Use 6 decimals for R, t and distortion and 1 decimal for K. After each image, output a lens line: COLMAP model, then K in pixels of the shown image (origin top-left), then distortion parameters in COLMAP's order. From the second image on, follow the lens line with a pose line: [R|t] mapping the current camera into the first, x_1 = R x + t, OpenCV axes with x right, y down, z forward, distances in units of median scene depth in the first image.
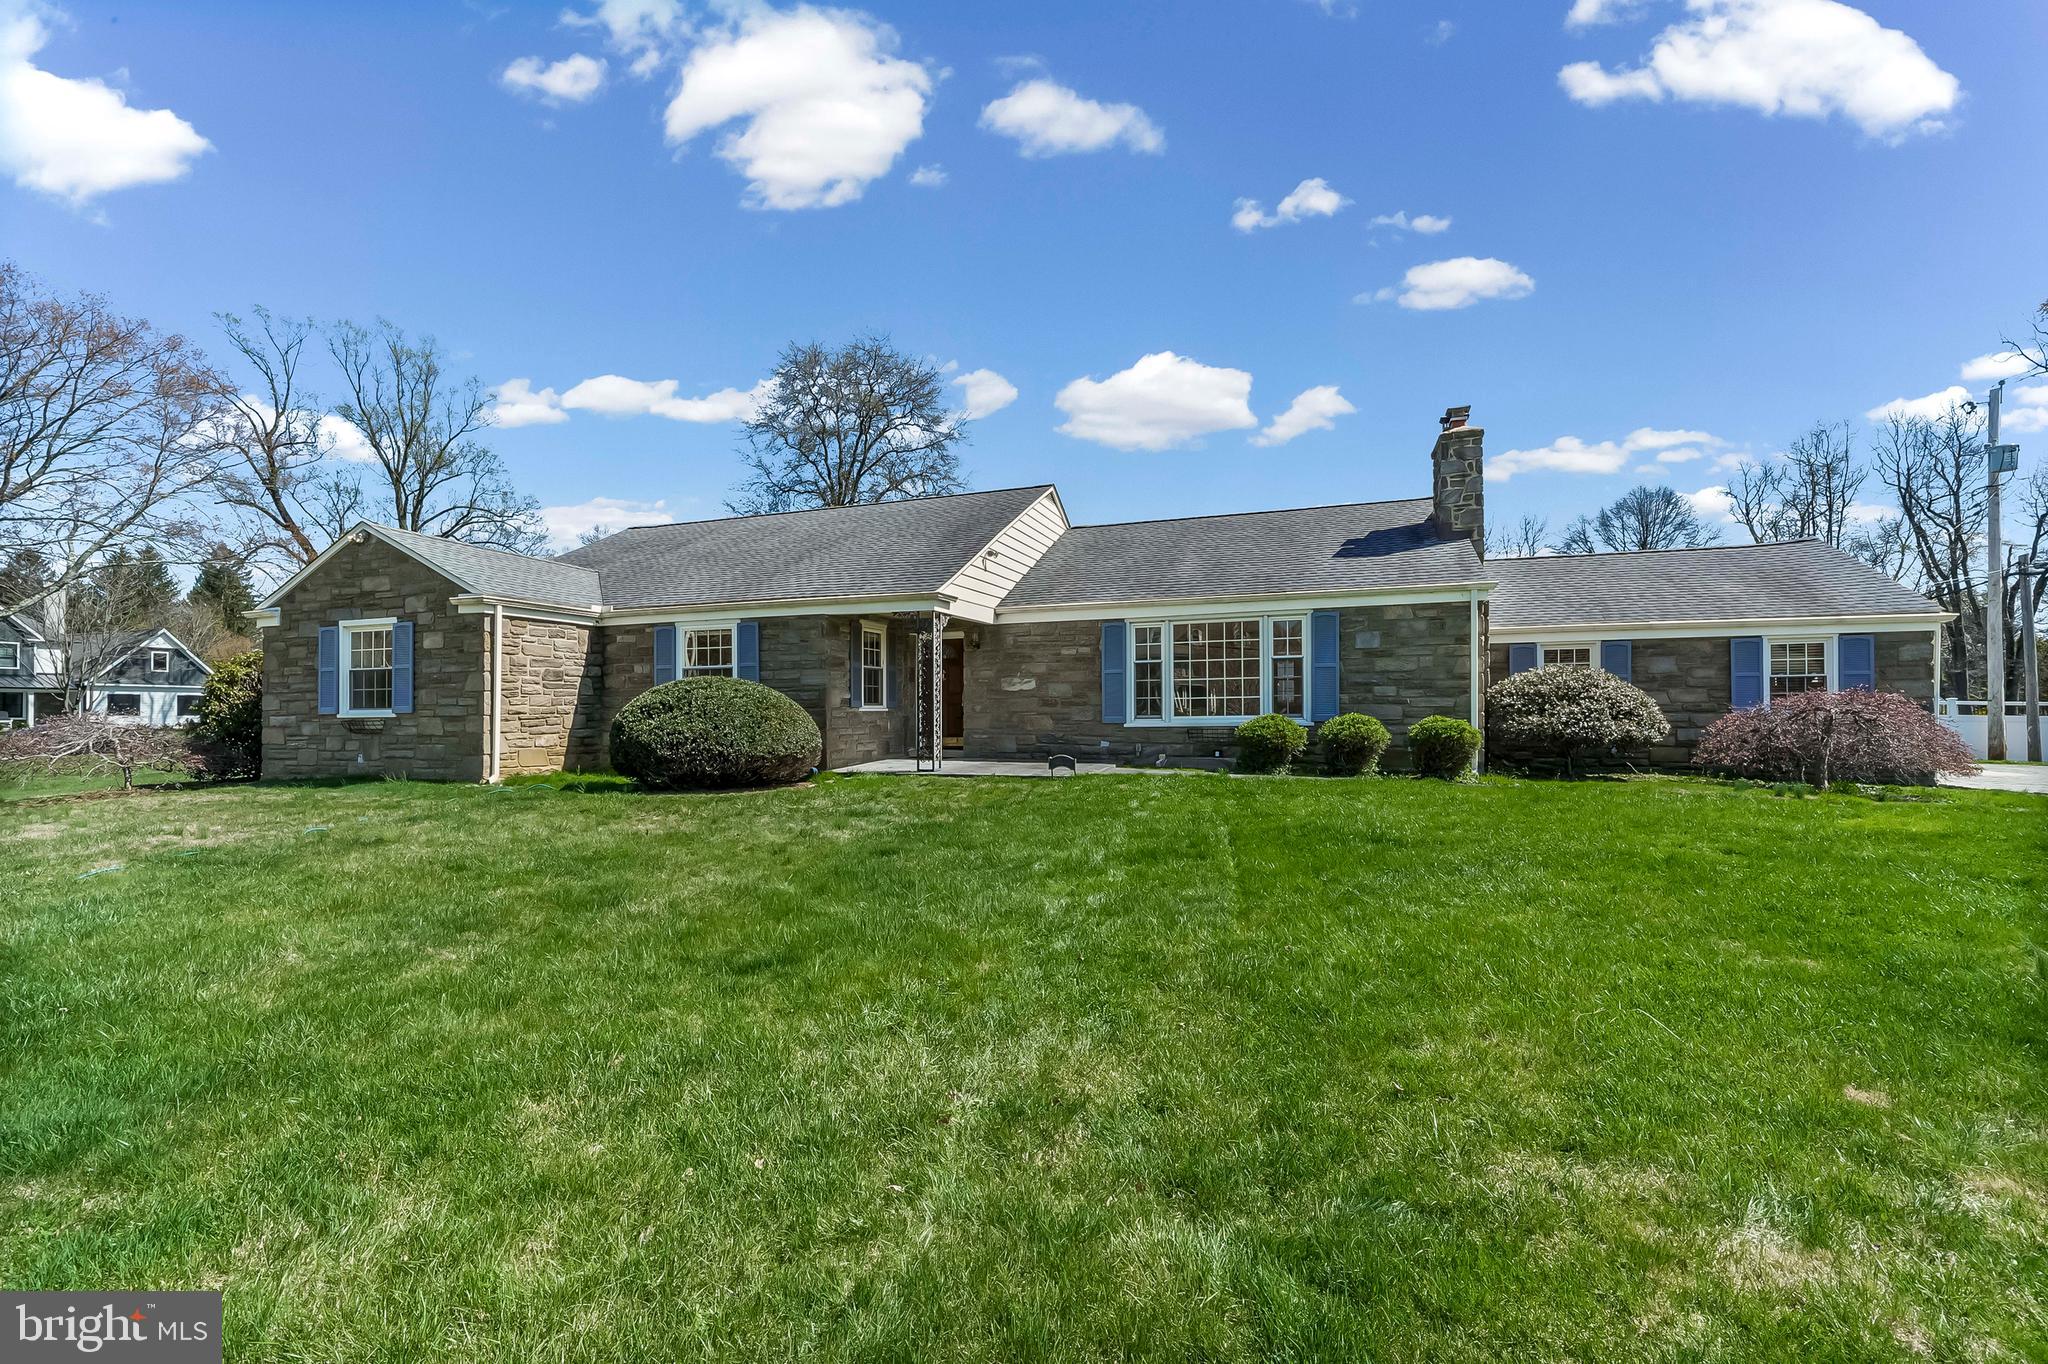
lens RADIAL K [[869.8, 0, 1023.9], [0, 869.8, 707.4], [0, 0, 1]] dist [0.007175, 0.000319]
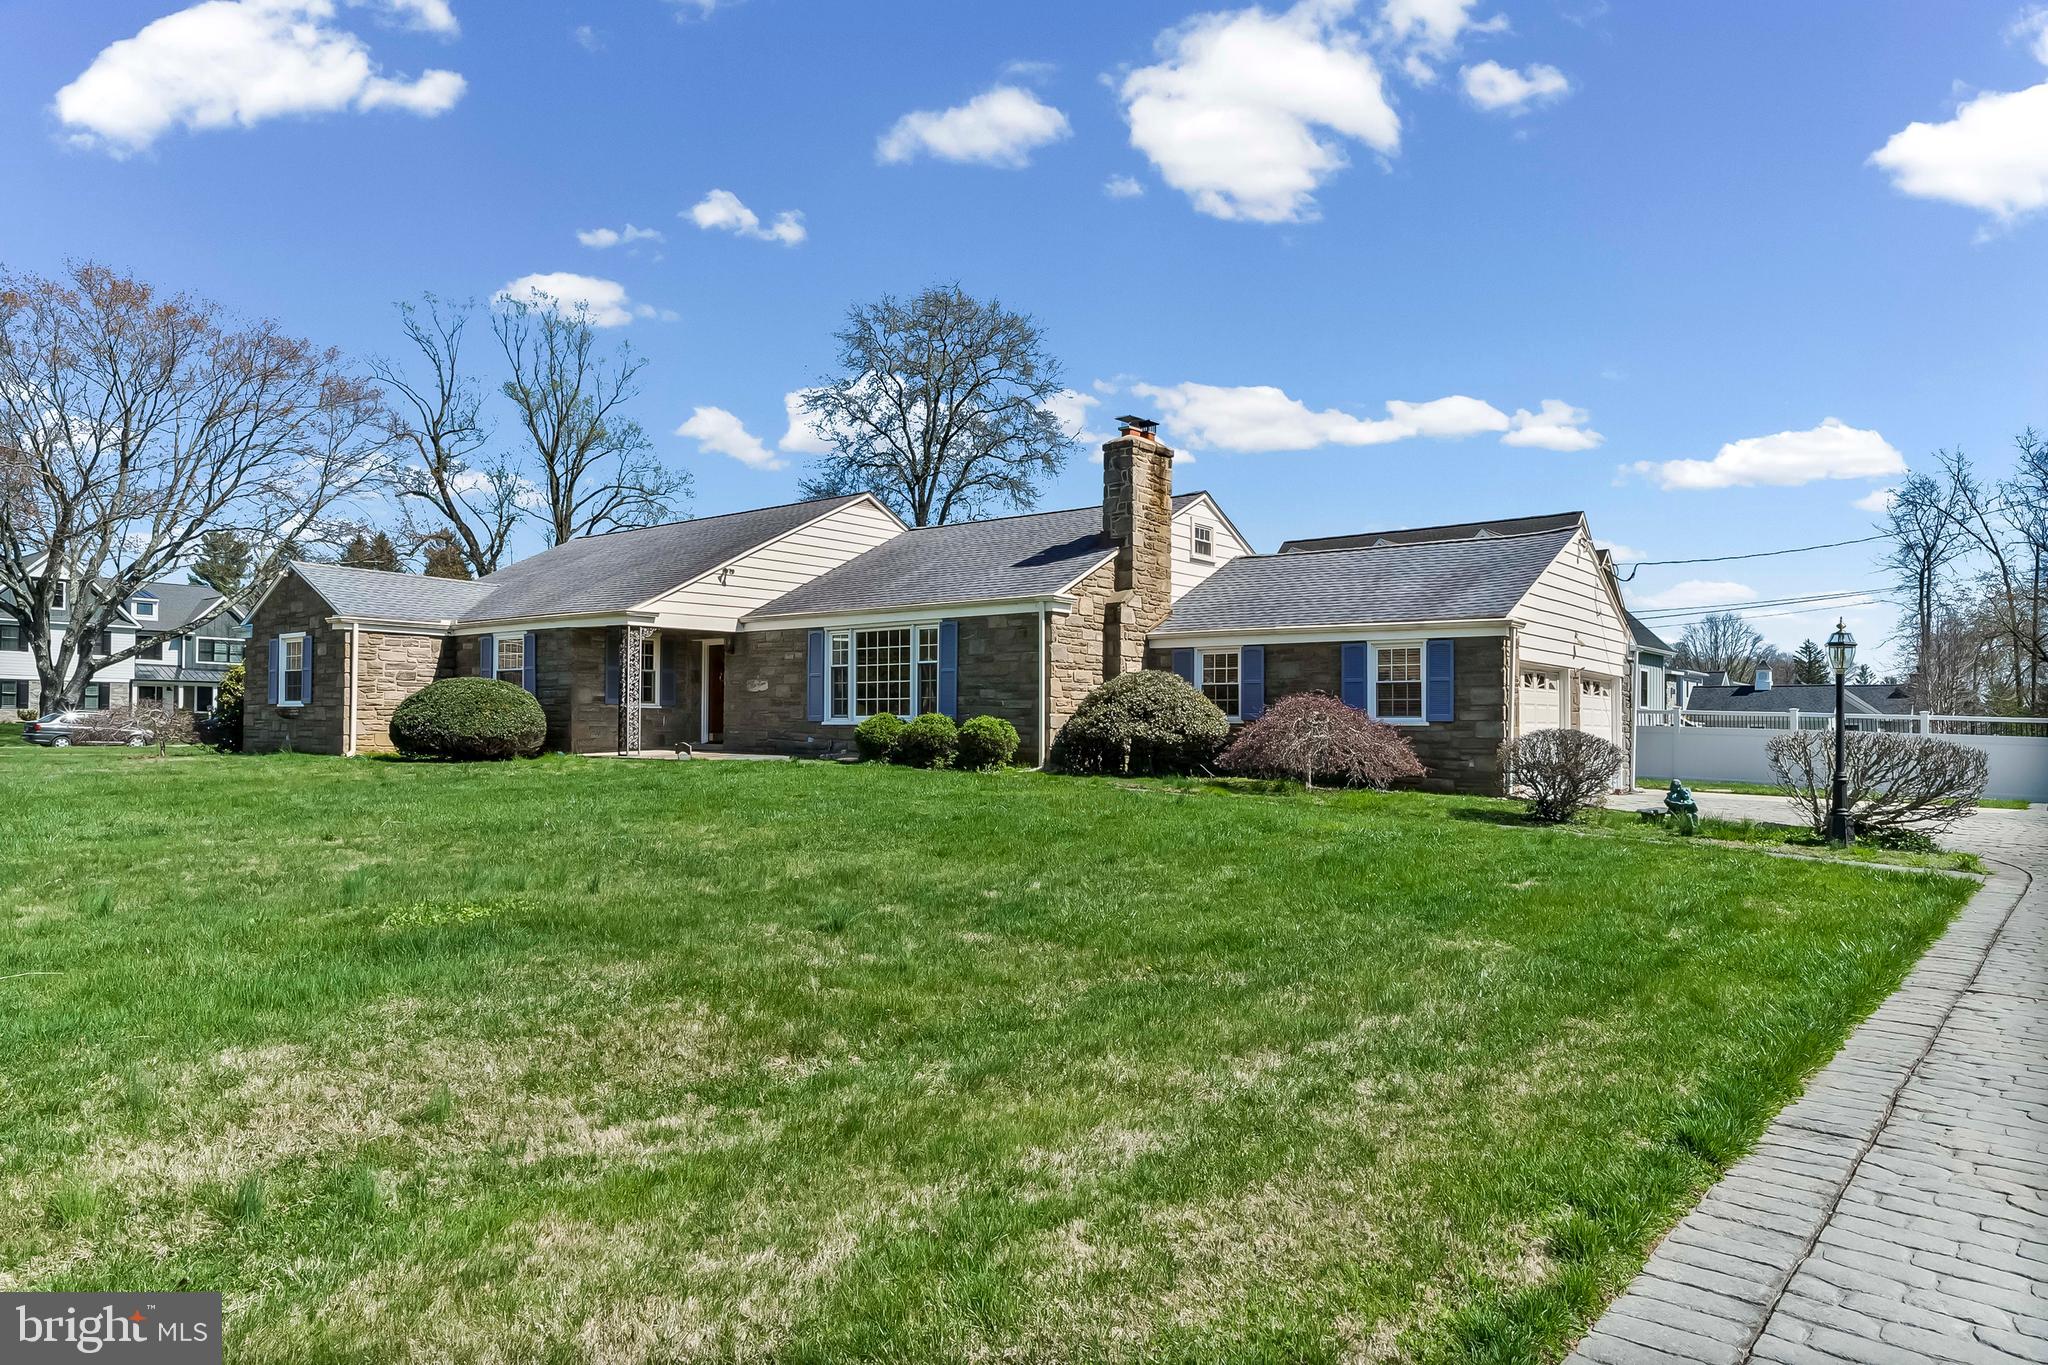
lens RADIAL K [[1276.9, 0, 1022.9], [0, 1276.9, 731.4], [0, 0, 1]] dist [0.030132, -0.000450]
pose [[0.939426, 0.019089, -0.342221, 0.953507], [-0.016240, 0.999806, 0.011188, 0.008941], [0.342368, -0.004952, 0.939553, -0.462318]]
